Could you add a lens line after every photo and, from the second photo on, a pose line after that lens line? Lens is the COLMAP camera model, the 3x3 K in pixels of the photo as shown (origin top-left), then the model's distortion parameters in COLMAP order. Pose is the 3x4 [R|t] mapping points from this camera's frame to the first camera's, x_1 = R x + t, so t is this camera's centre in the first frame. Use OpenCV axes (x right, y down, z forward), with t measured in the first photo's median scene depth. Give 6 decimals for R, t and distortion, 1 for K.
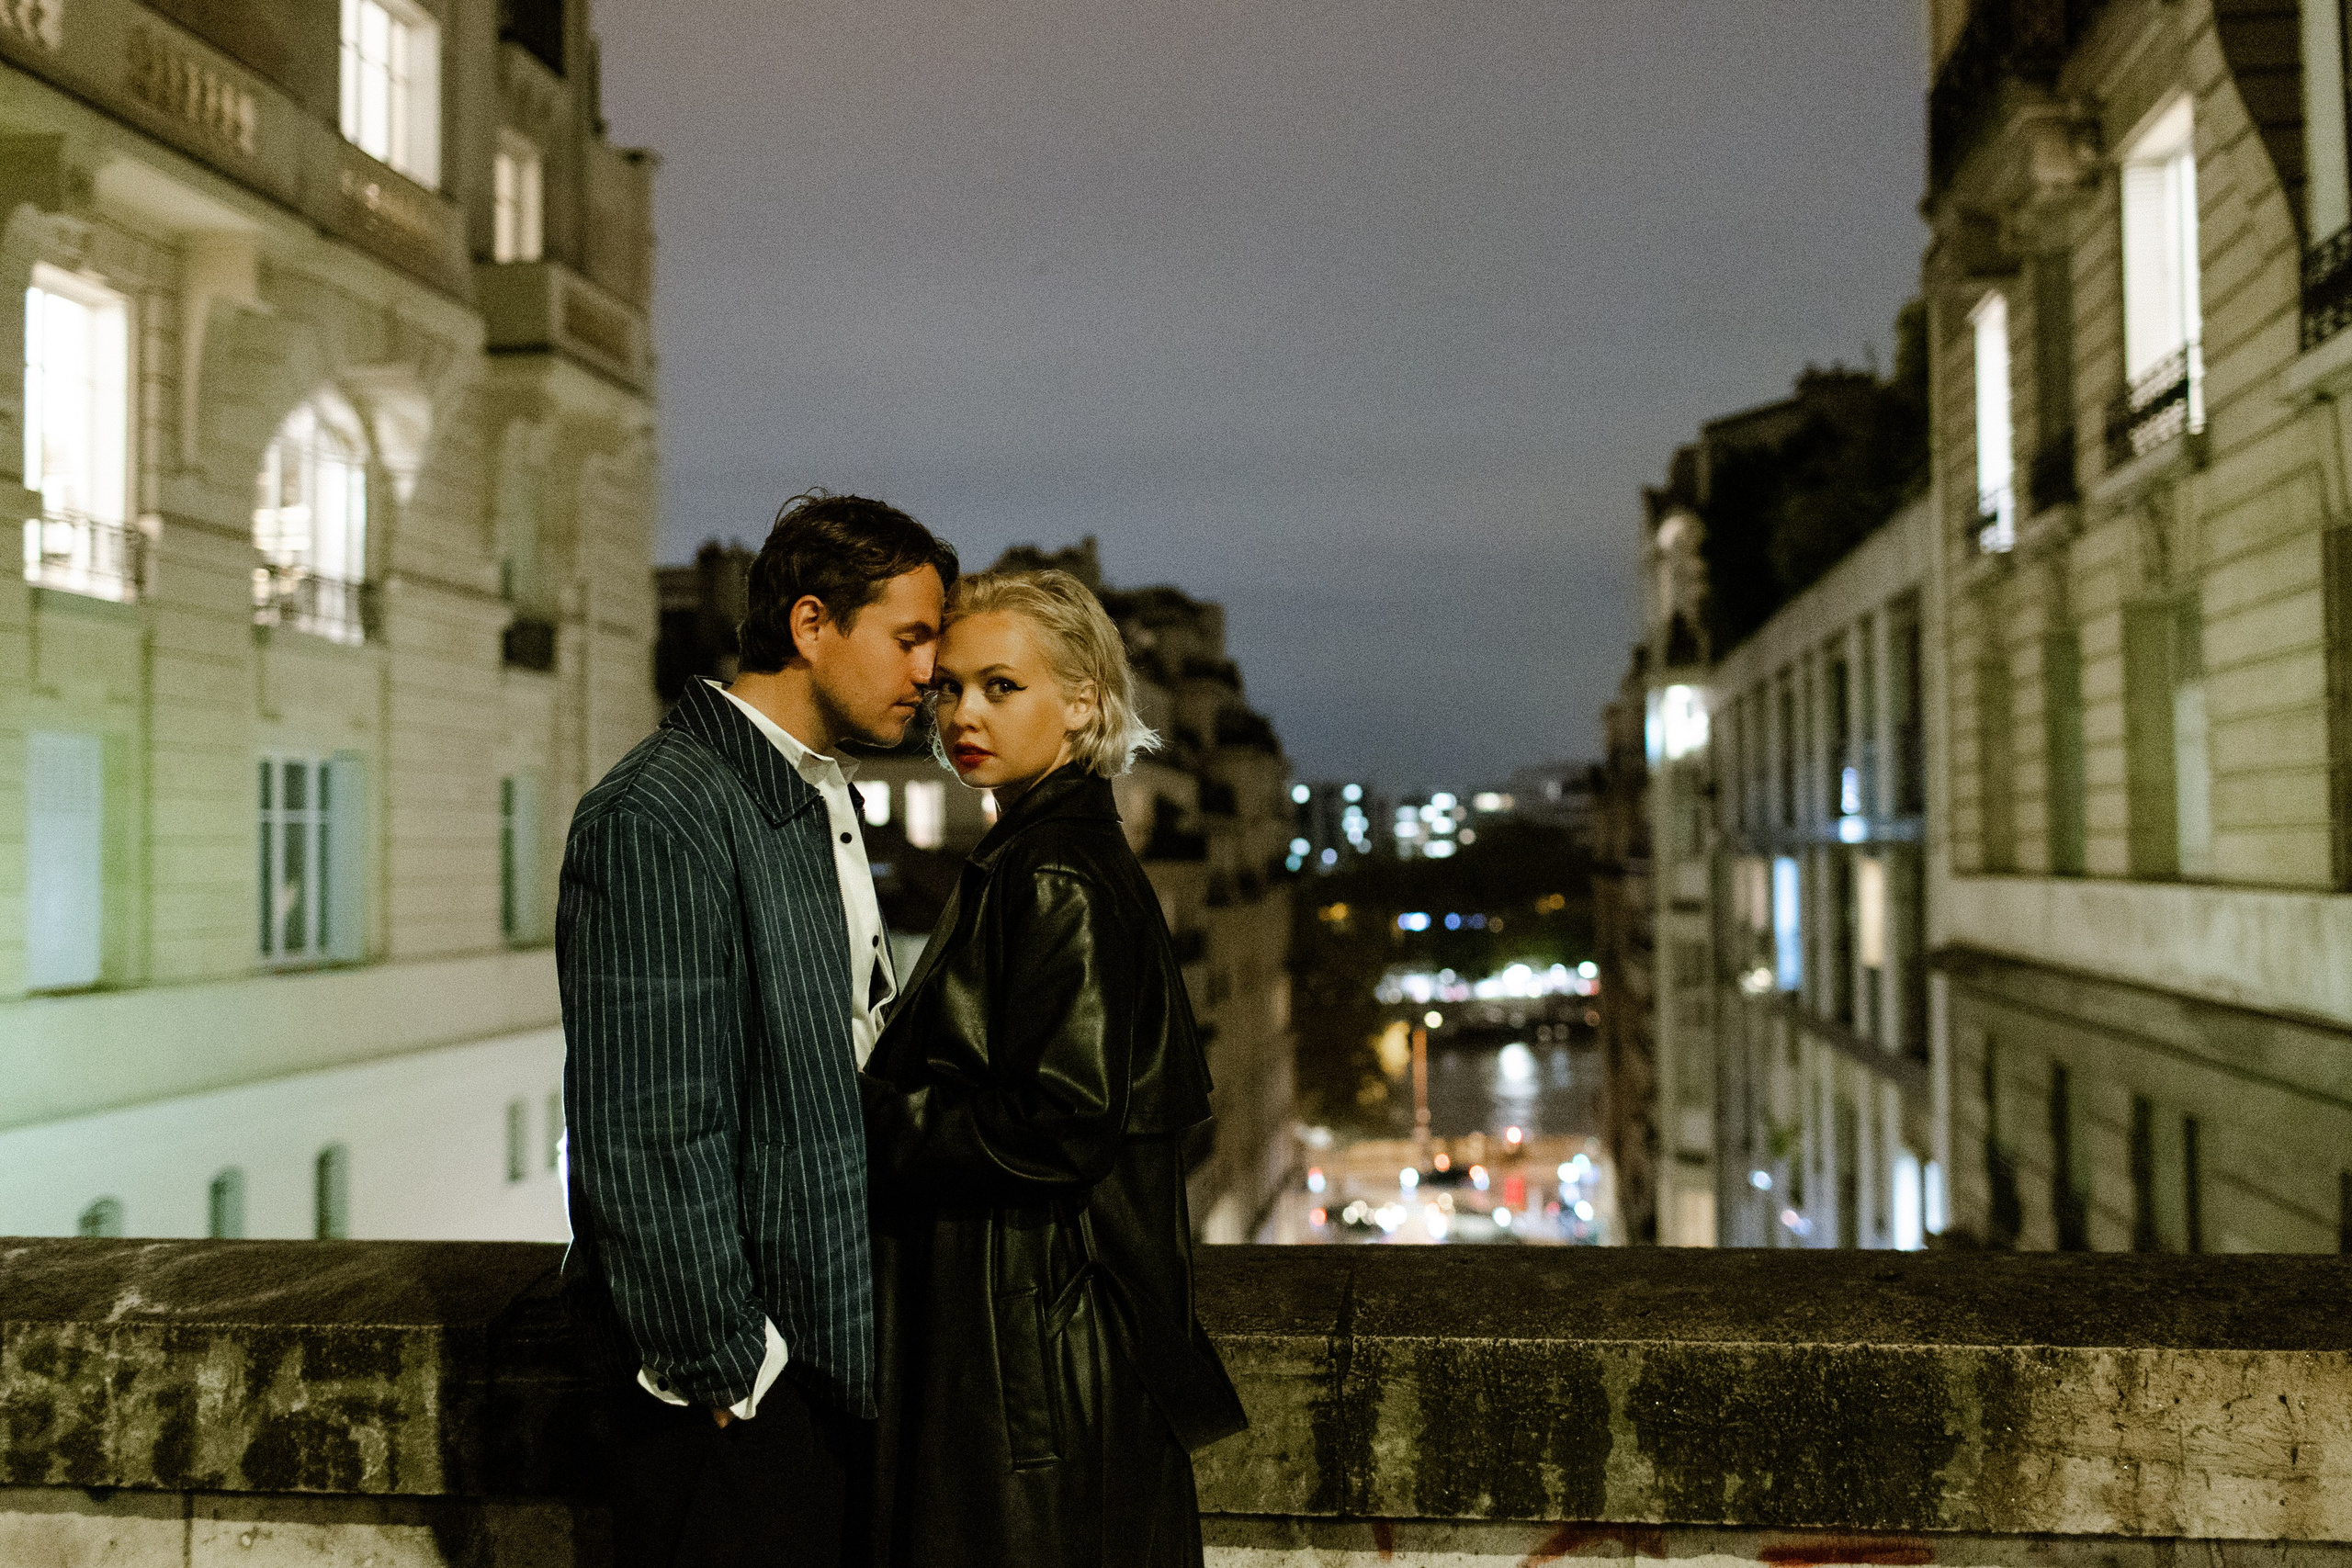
lens RADIAL K [[2491.9, 0, 1185.8], [0, 2491.9, 757.2], [0, 0, 1]] dist [0.008785, -0.007181]
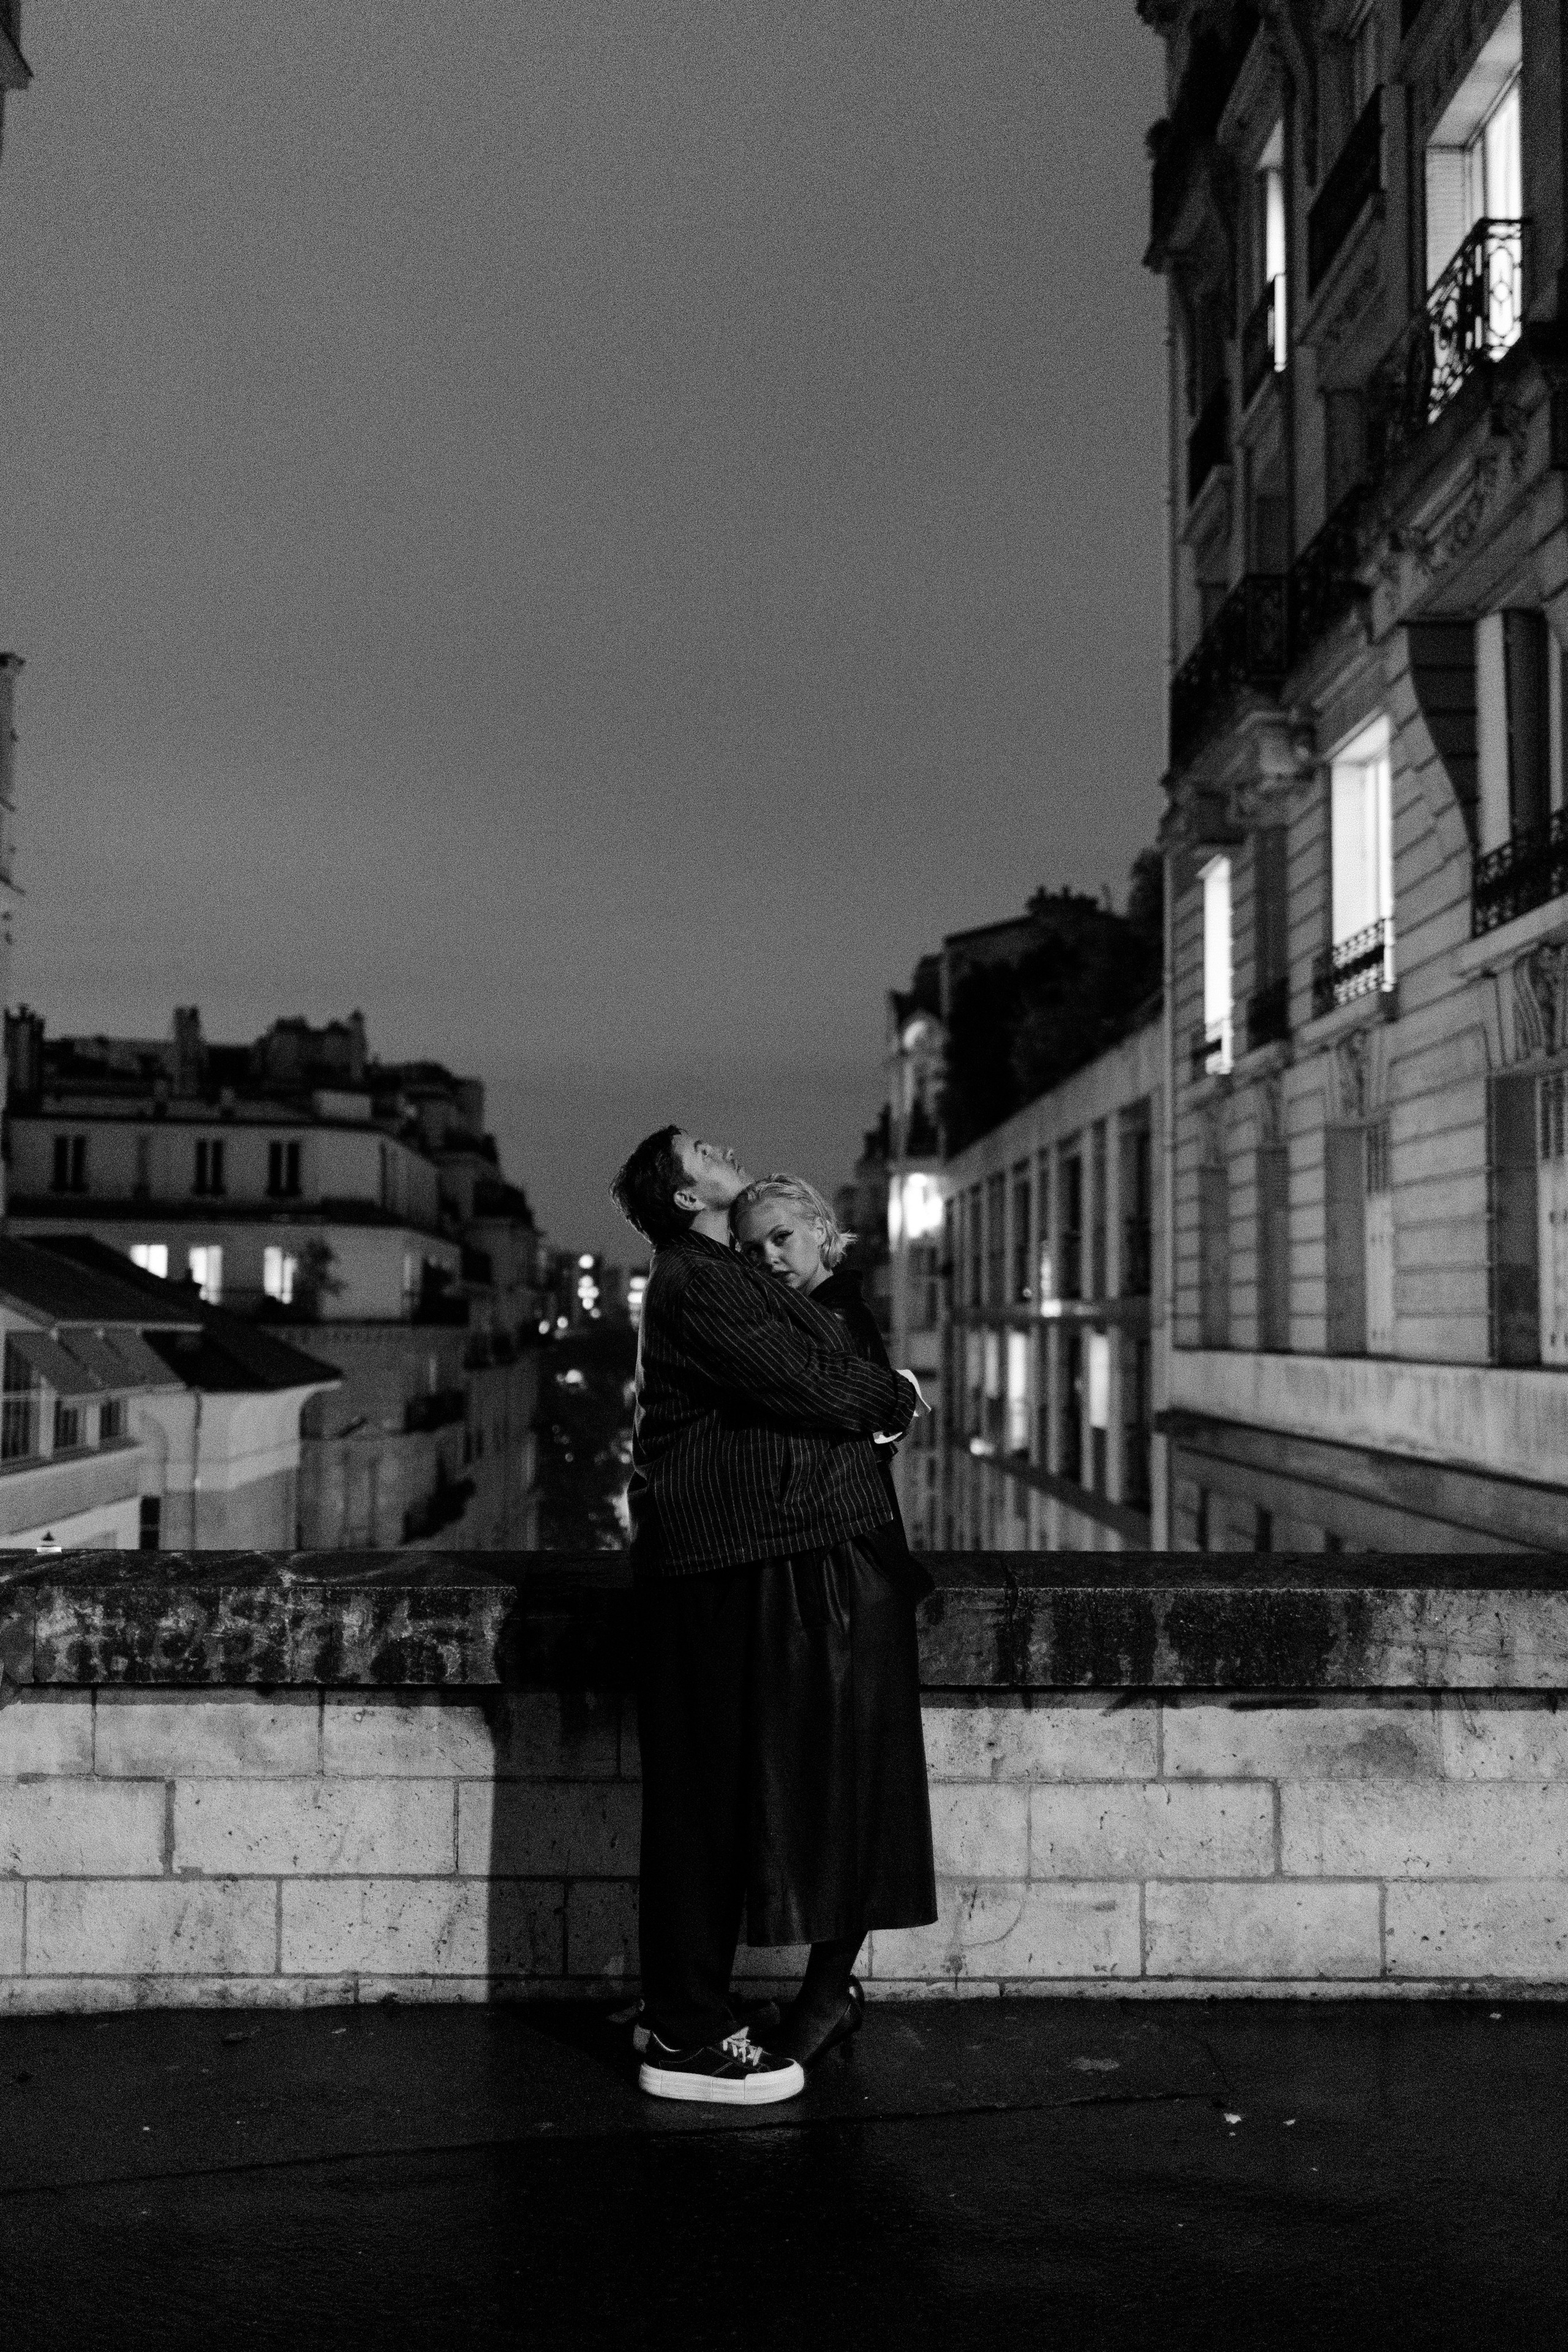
lens RADIAL K [[2414.7, 0, 777.9], [0, 2414.7, 1170.3], [0, 0, 1]] dist [0.004777, -0.002793]
pose [[0.988520, 0.027729, 0.148526, -0.057610], [-0.024226, 0.999385, -0.025345, -0.003929], [-0.149137, 0.021456, 0.988584, -0.111979]]
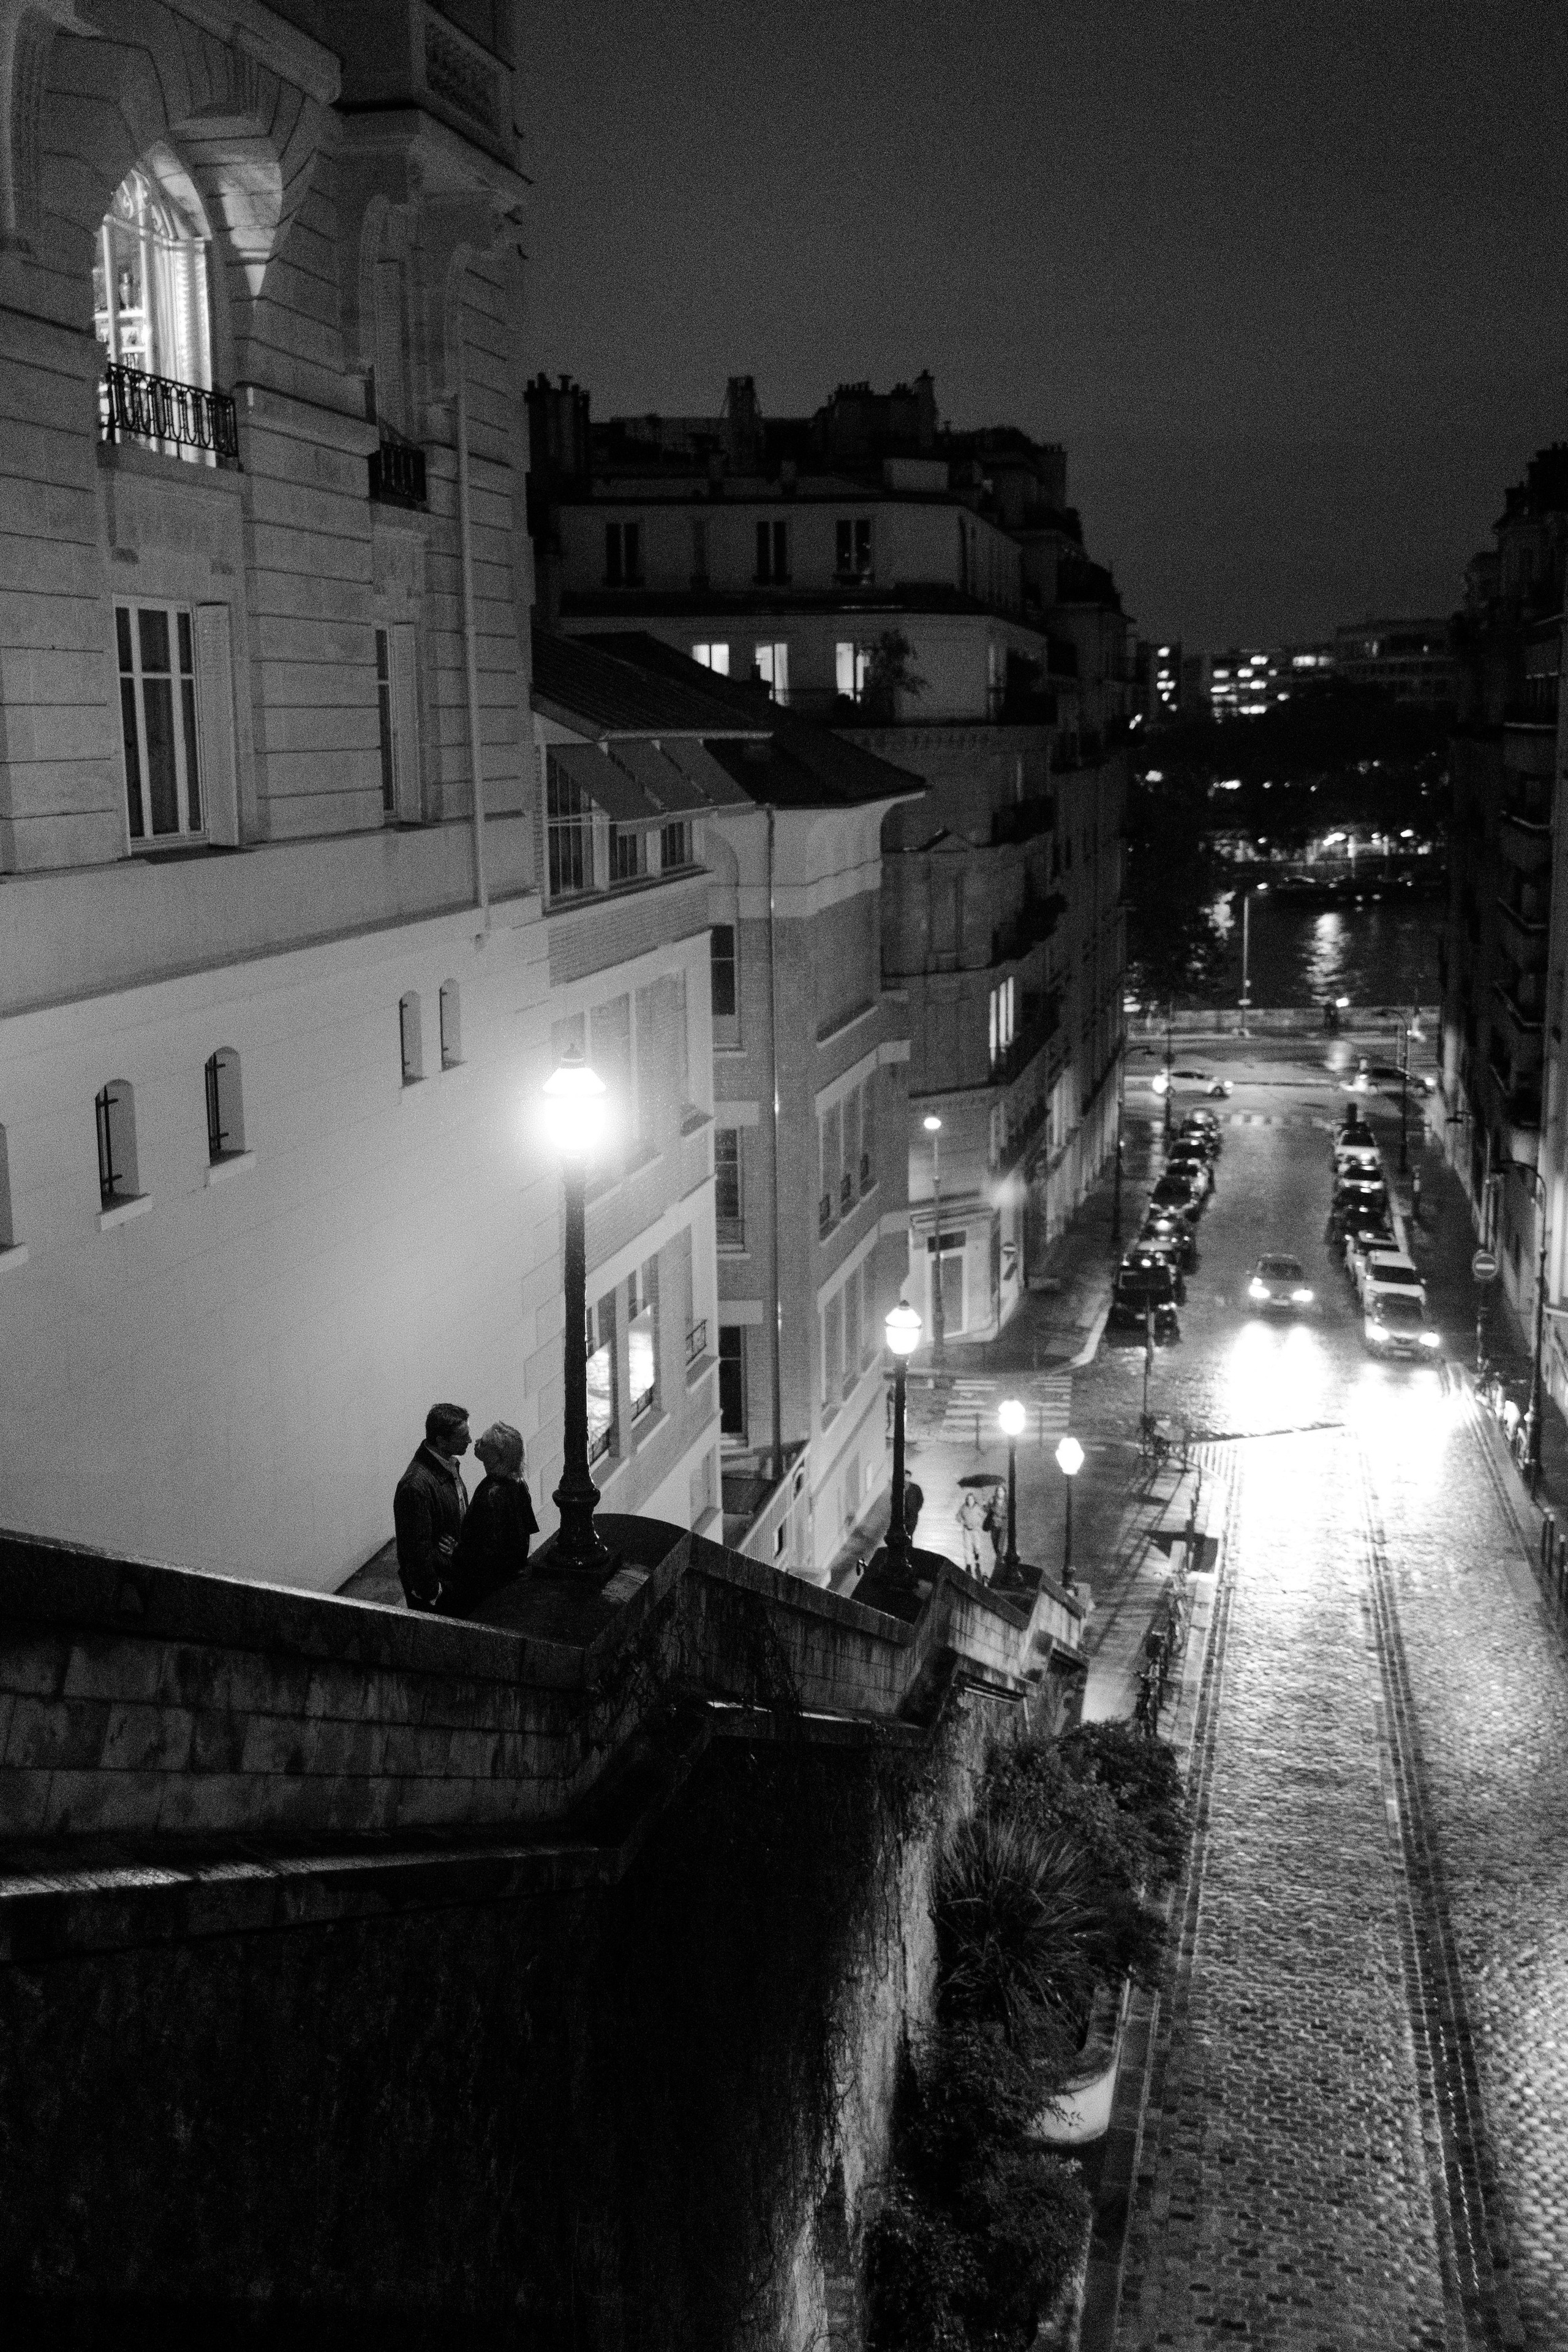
lens RADIAL K [[2437.4, 0, 783.1], [0, 2437.4, 1160.4], [0, 0, 1]] dist [-0.001425, 0.013945]
pose [[0.997002, 0.009912, -0.076739, -0.083214], [0.006985, 0.976181, 0.216846, 0.006550], [0.077061, -0.216731, 0.973185, 0.177486]]
